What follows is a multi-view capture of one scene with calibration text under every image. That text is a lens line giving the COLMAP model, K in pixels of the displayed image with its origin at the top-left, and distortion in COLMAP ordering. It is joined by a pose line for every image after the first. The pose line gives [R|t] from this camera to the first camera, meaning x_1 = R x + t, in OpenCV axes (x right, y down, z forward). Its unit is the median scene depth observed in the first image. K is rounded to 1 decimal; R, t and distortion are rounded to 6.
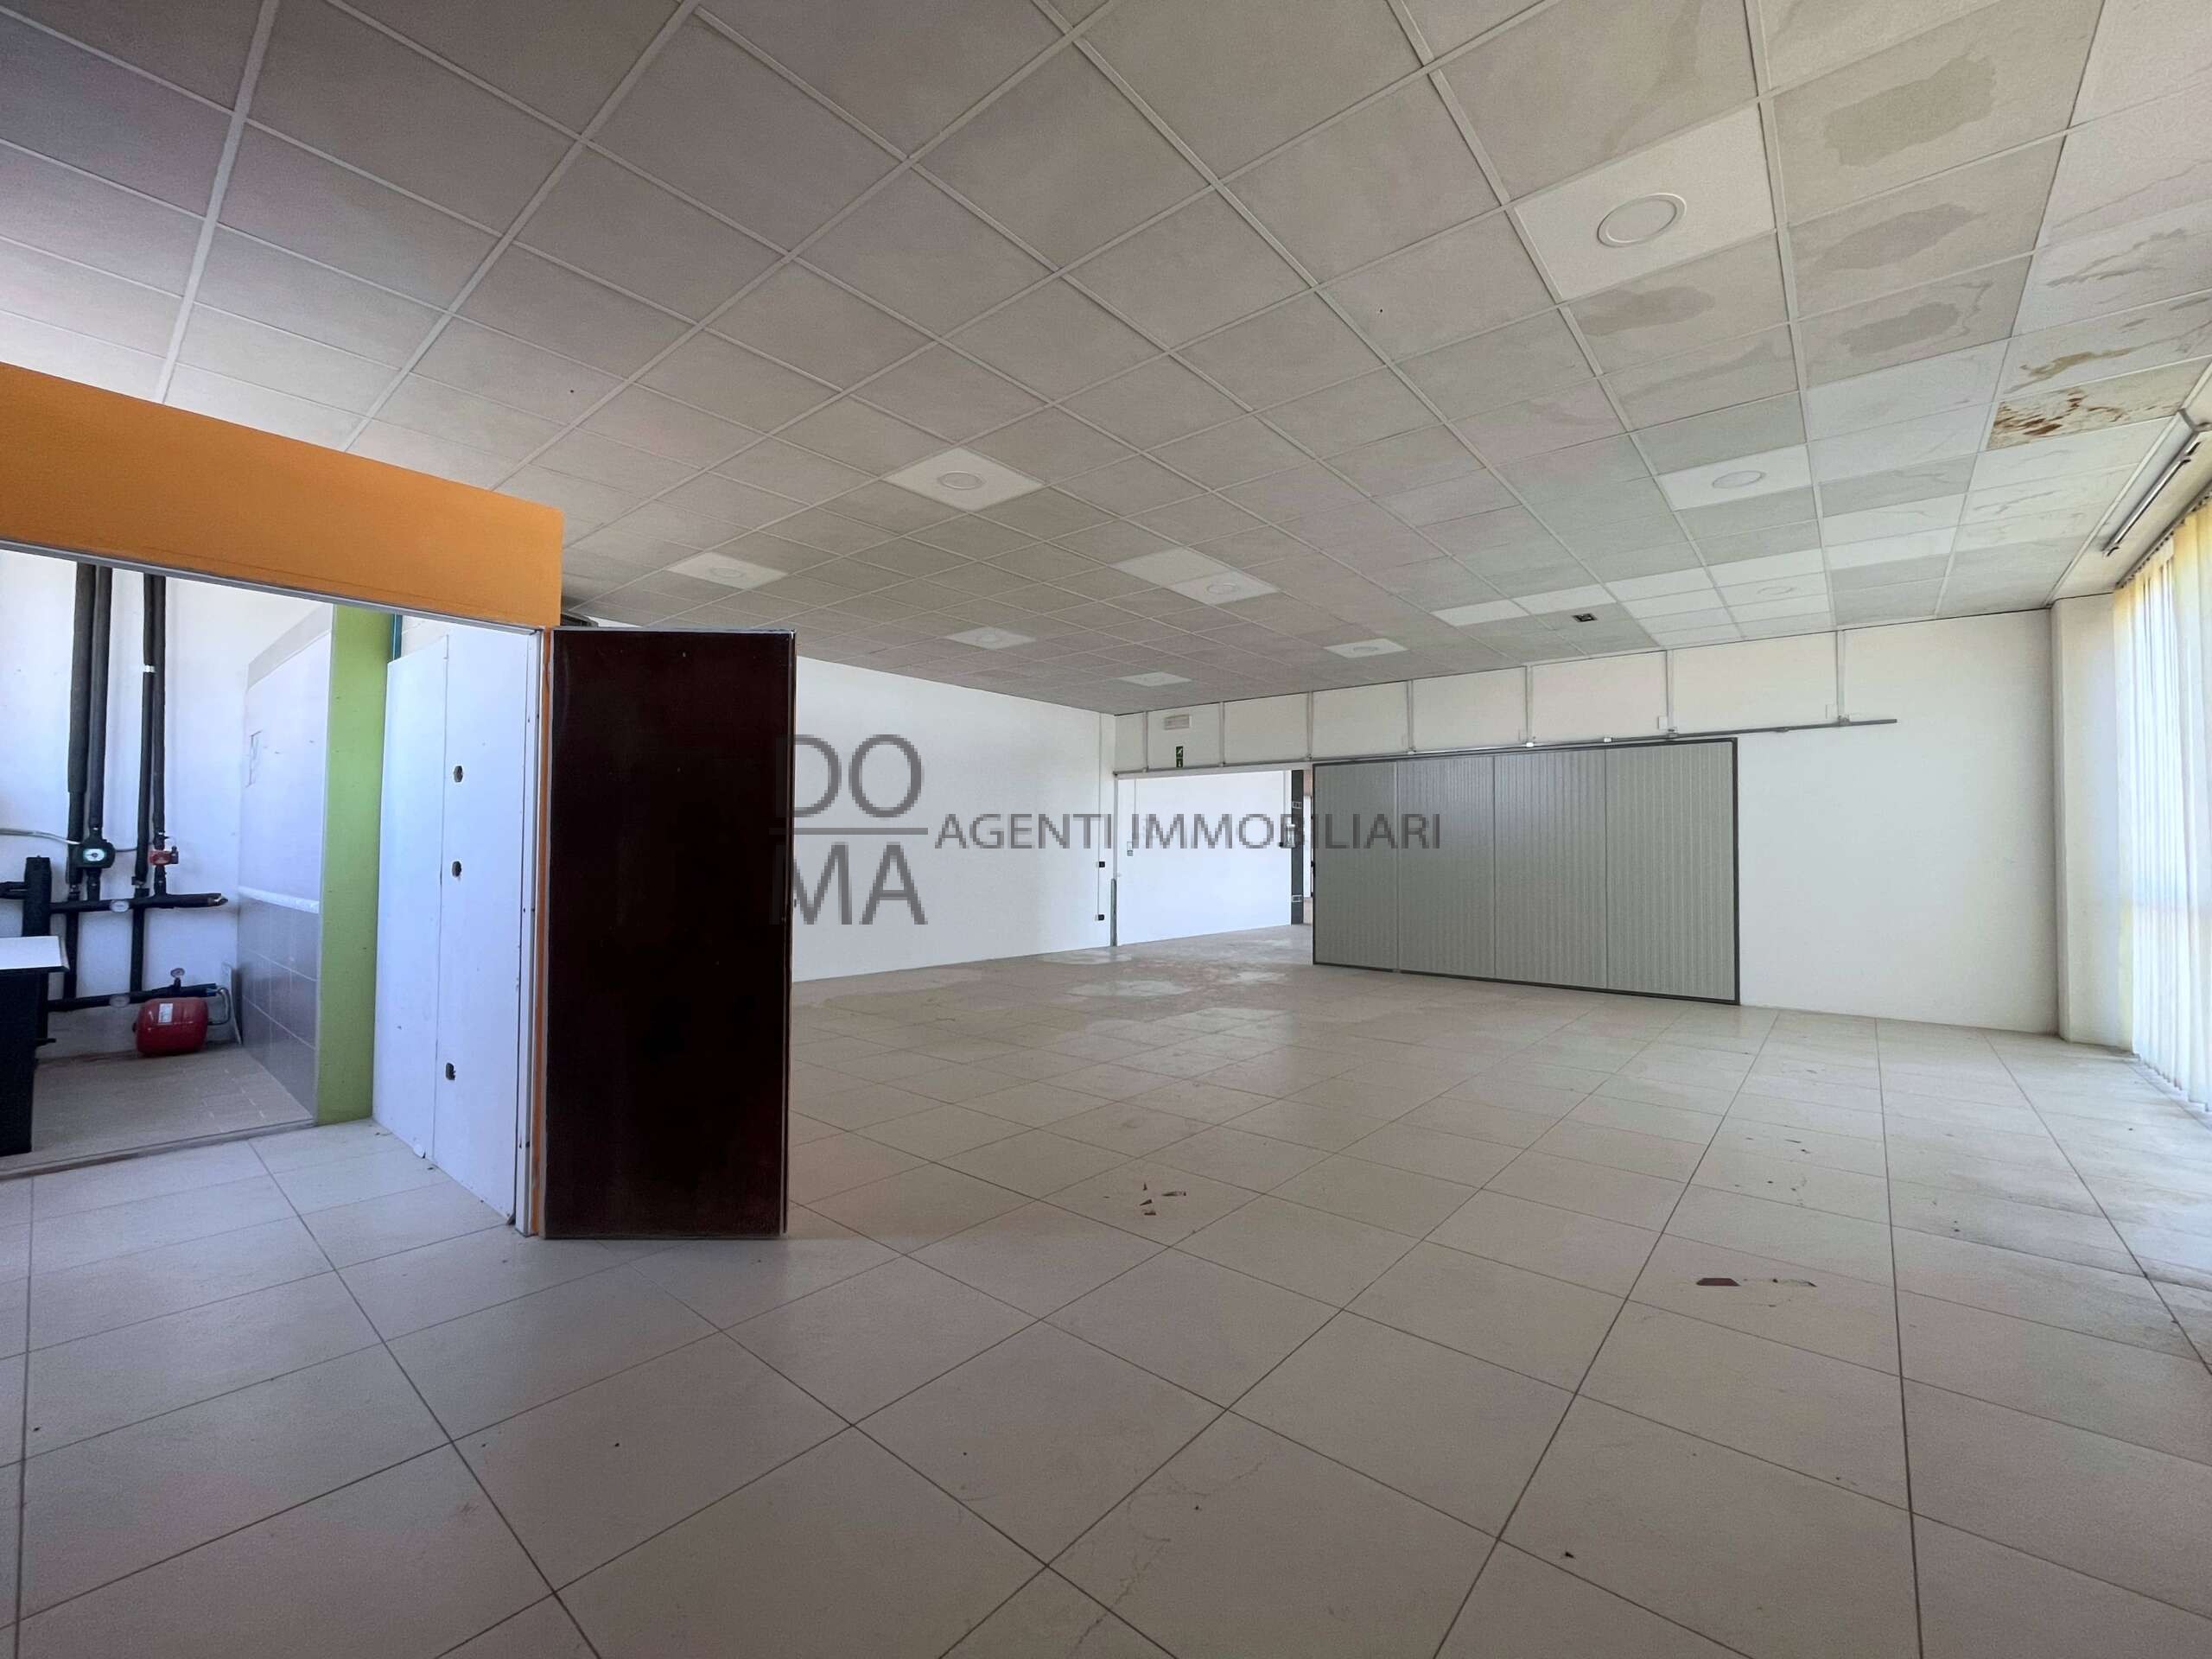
lens RADIAL K [[901.1, 0, 1114.0], [0, 901.1, 829.9], [0, 0, 1]] dist [-0.005915, 0.000657]
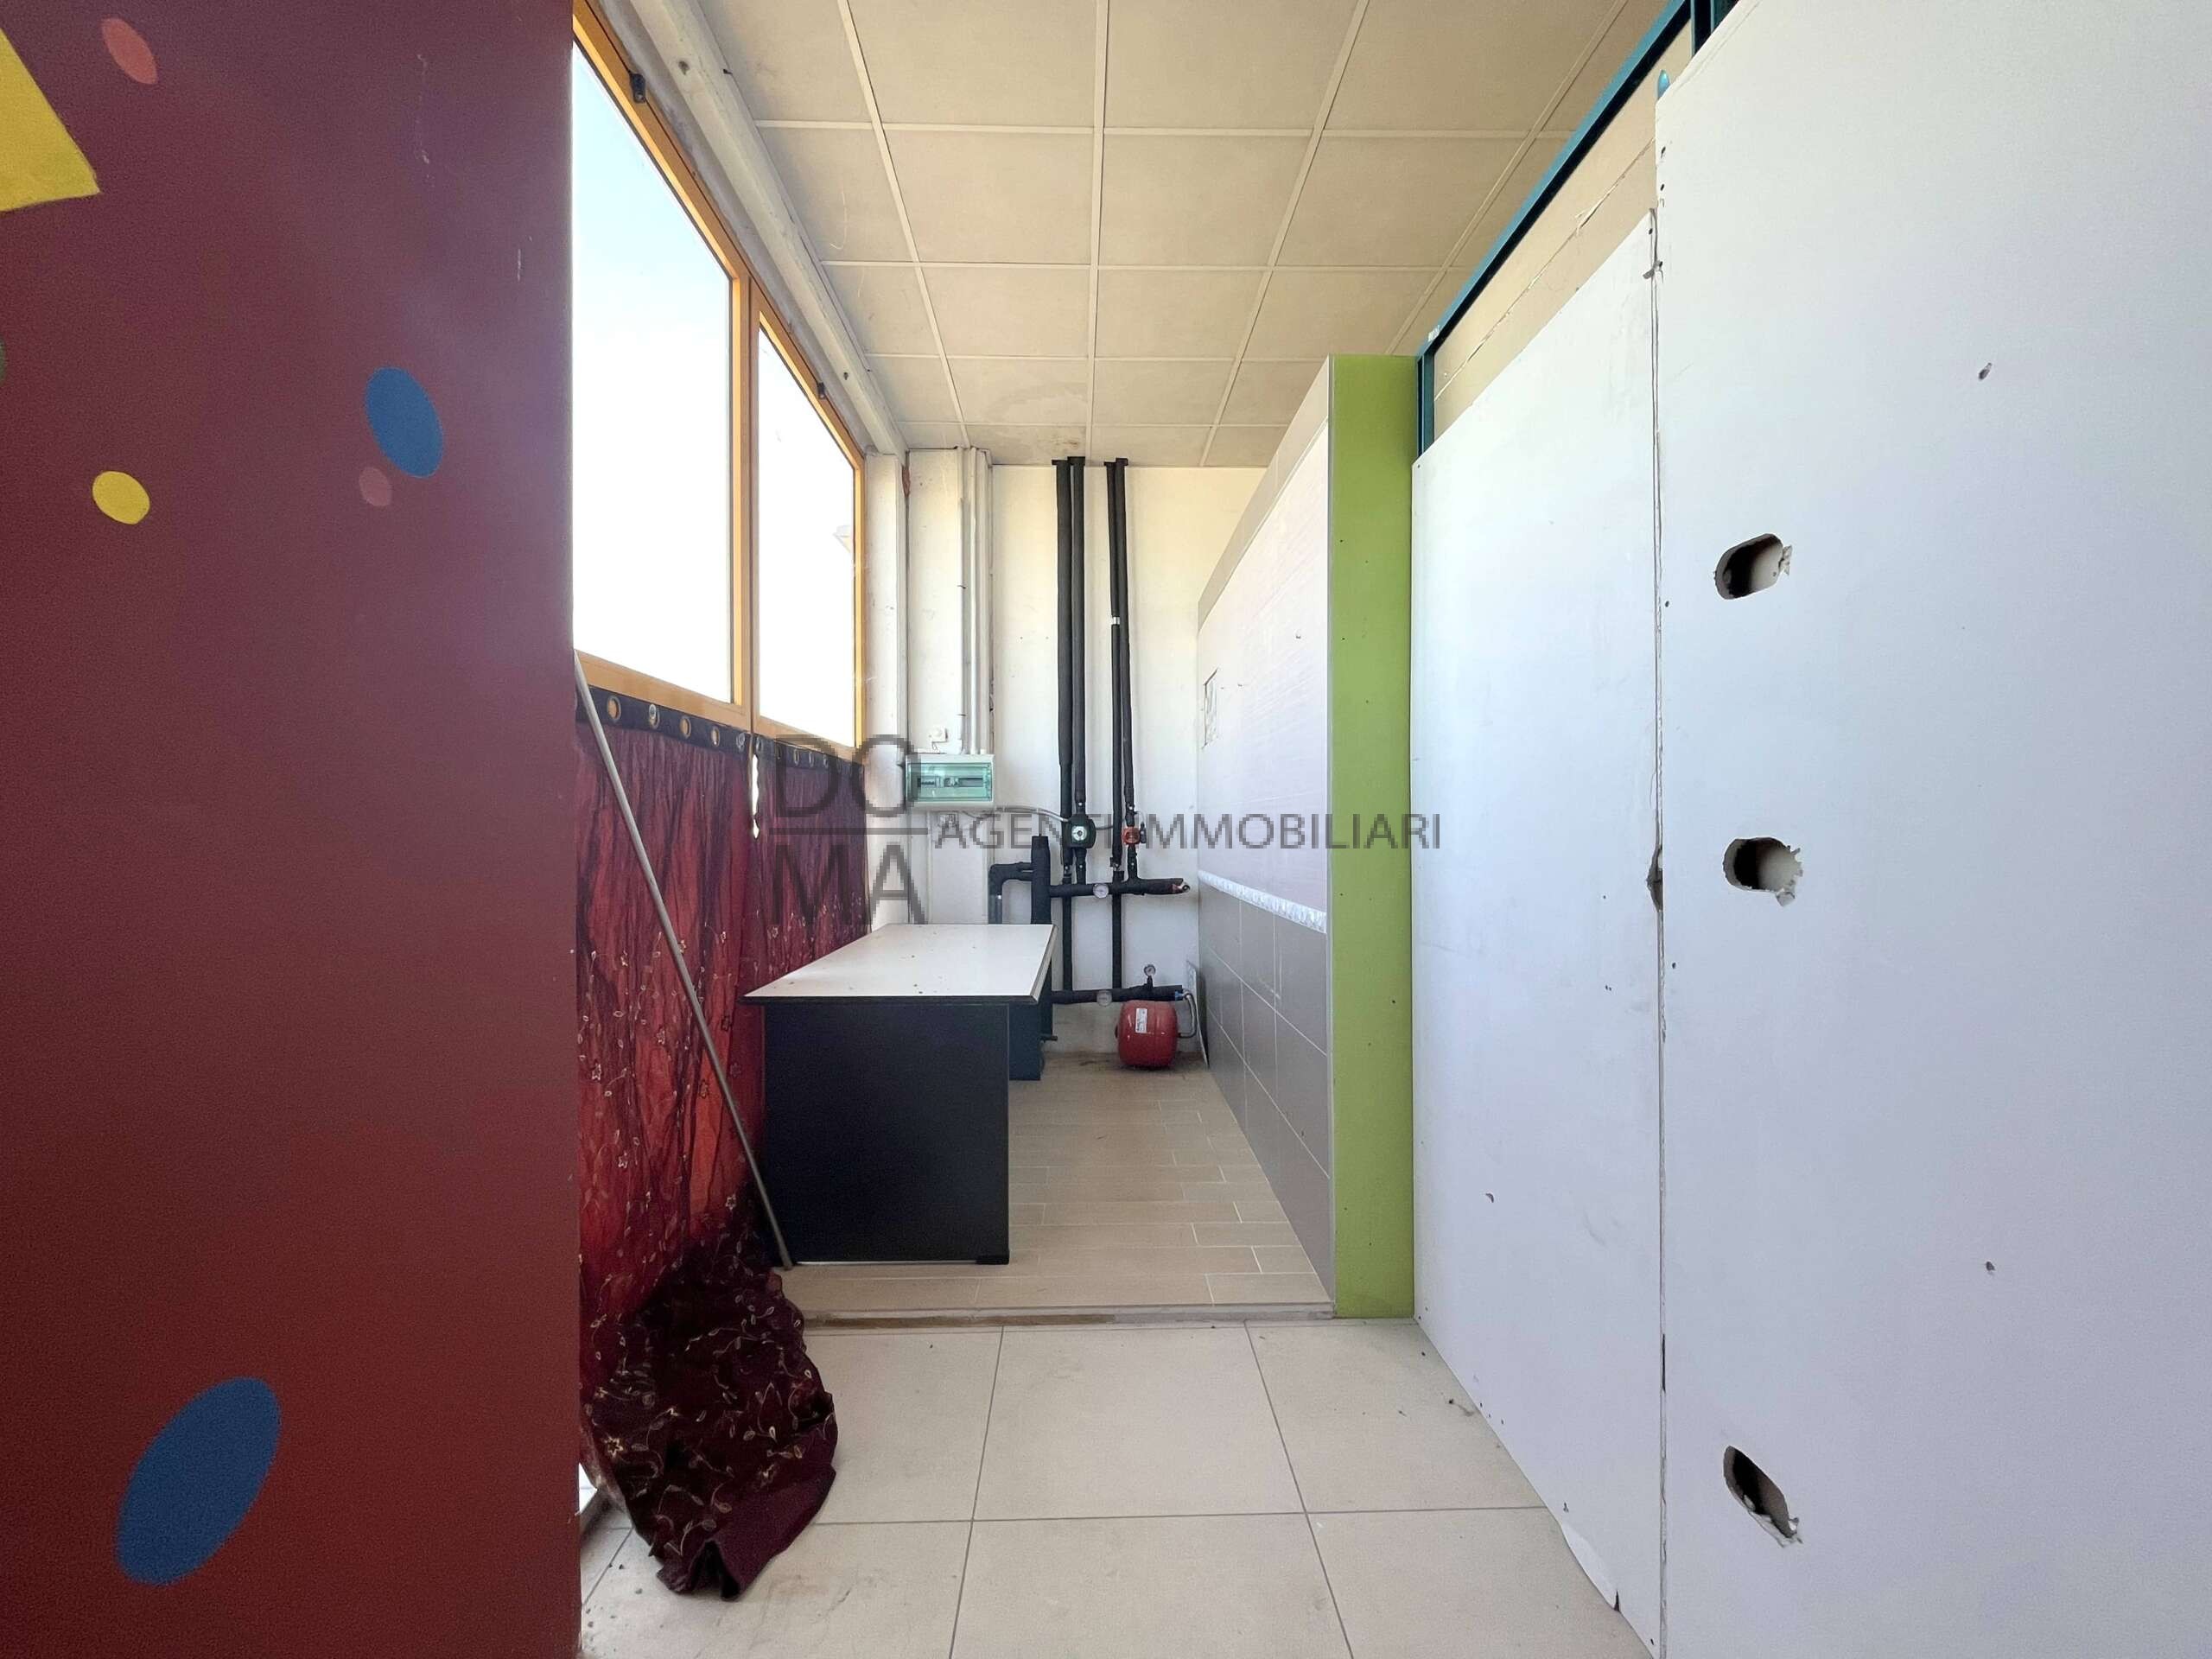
lens RADIAL K [[901.1, 0, 1104.1], [0, 901.1, 828.4], [0, 0, 1]] dist [-0.005915, 0.000657]
pose [[0.658550, -0.011768, -0.752445, -0.439204], [0.031489, 0.999433, 0.011929, 0.012929], [0.751878, -0.031550, 0.658547, 0.418502]]
